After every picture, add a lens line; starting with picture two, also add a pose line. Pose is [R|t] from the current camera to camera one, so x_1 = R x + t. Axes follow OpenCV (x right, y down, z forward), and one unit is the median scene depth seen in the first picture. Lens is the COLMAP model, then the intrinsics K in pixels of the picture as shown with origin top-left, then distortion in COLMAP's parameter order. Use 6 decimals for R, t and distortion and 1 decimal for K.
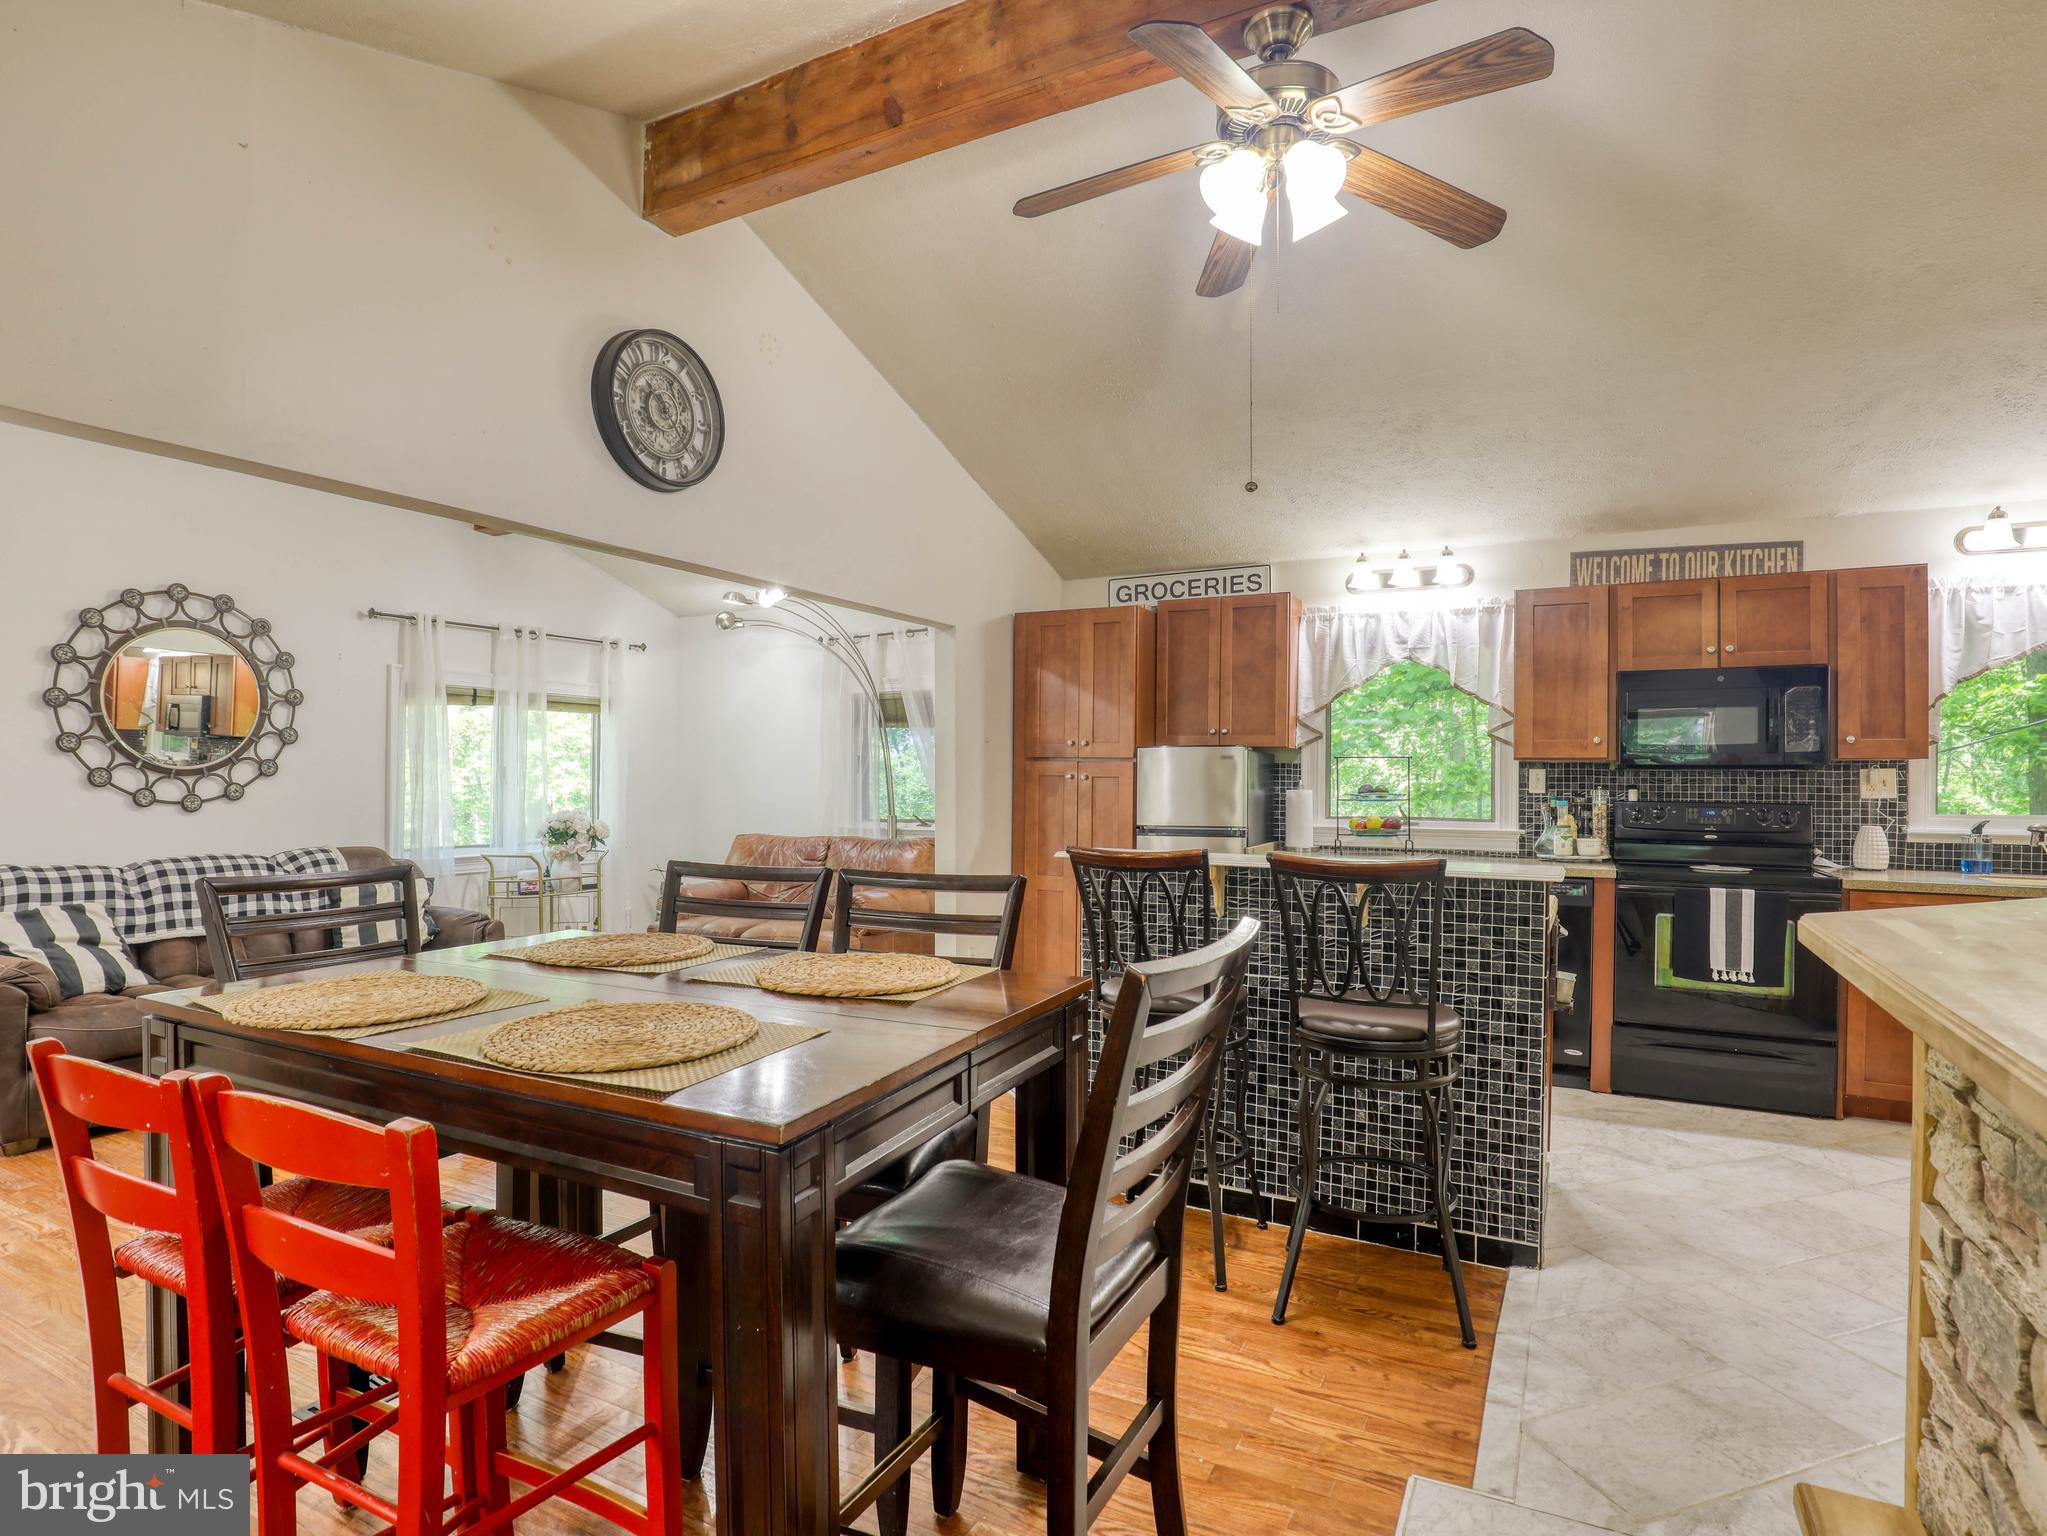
lens RADIAL K [[1081.7, 0, 1027.9], [0, 1081.7, 777.3], [0, 0, 1]] dist [-0.006472, -0.000879]
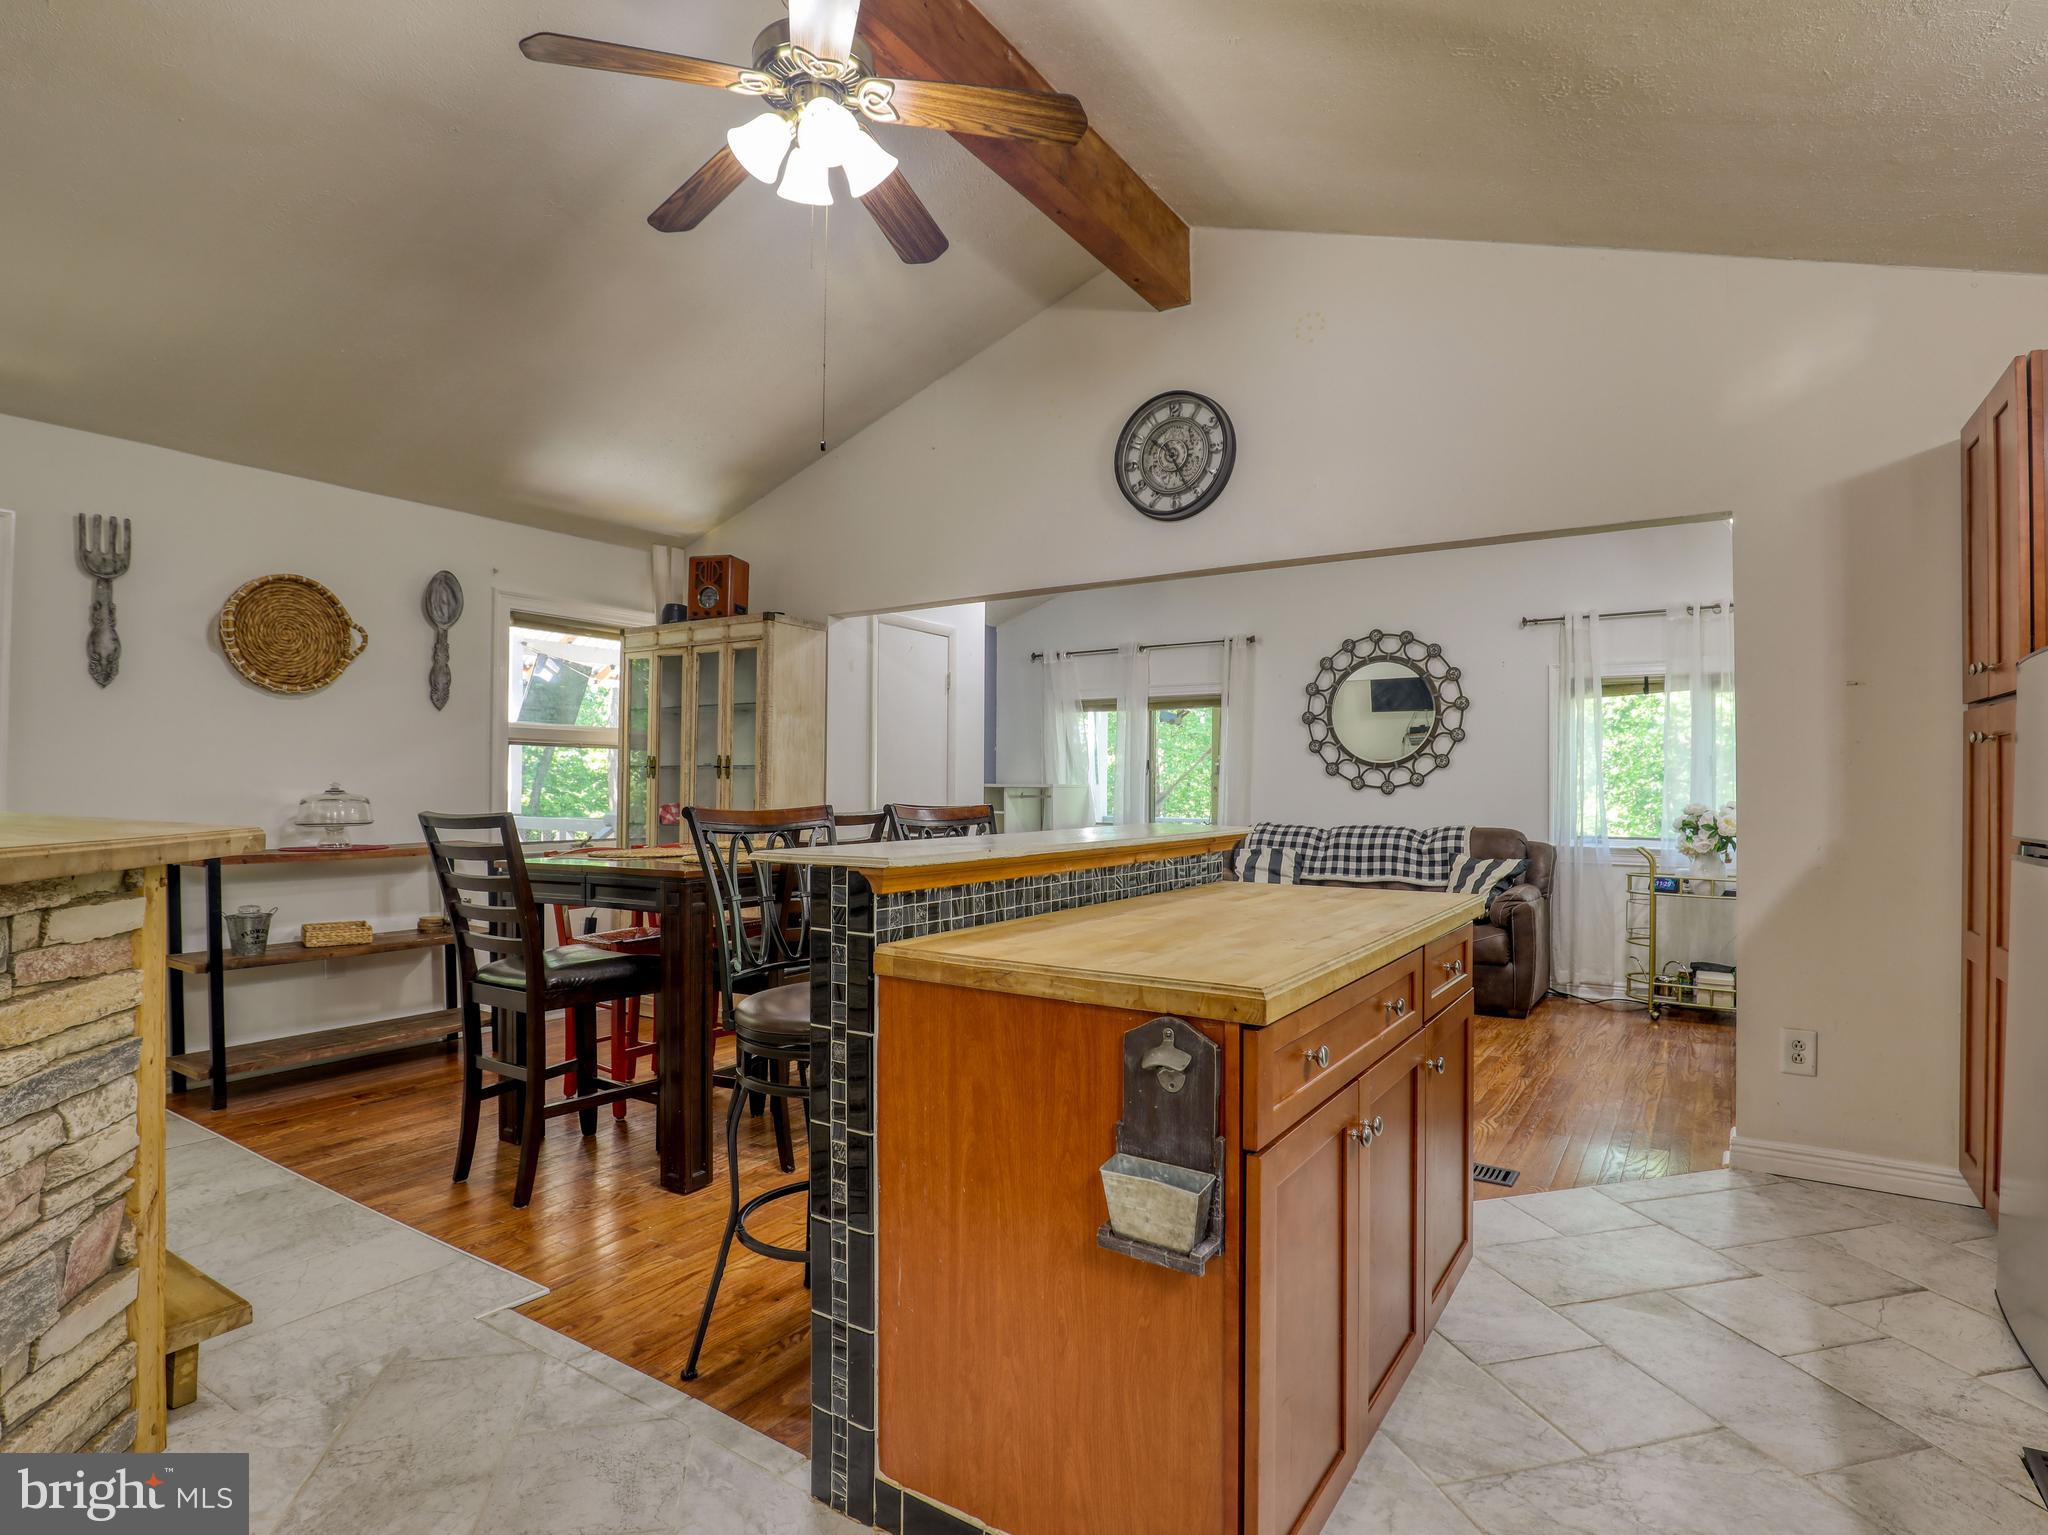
lens RADIAL K [[1082.2, 0, 1026.7], [0, 1082.2, 777.1], [0, 0, 1]] dist [-0.006472, -0.000879]
pose [[-0.099869, -0.007976, -0.994969, 0.657377], [-0.006334, 0.999953, -0.007381, 0.024413], [0.994980, 0.005565, -0.099914, 0.706774]]
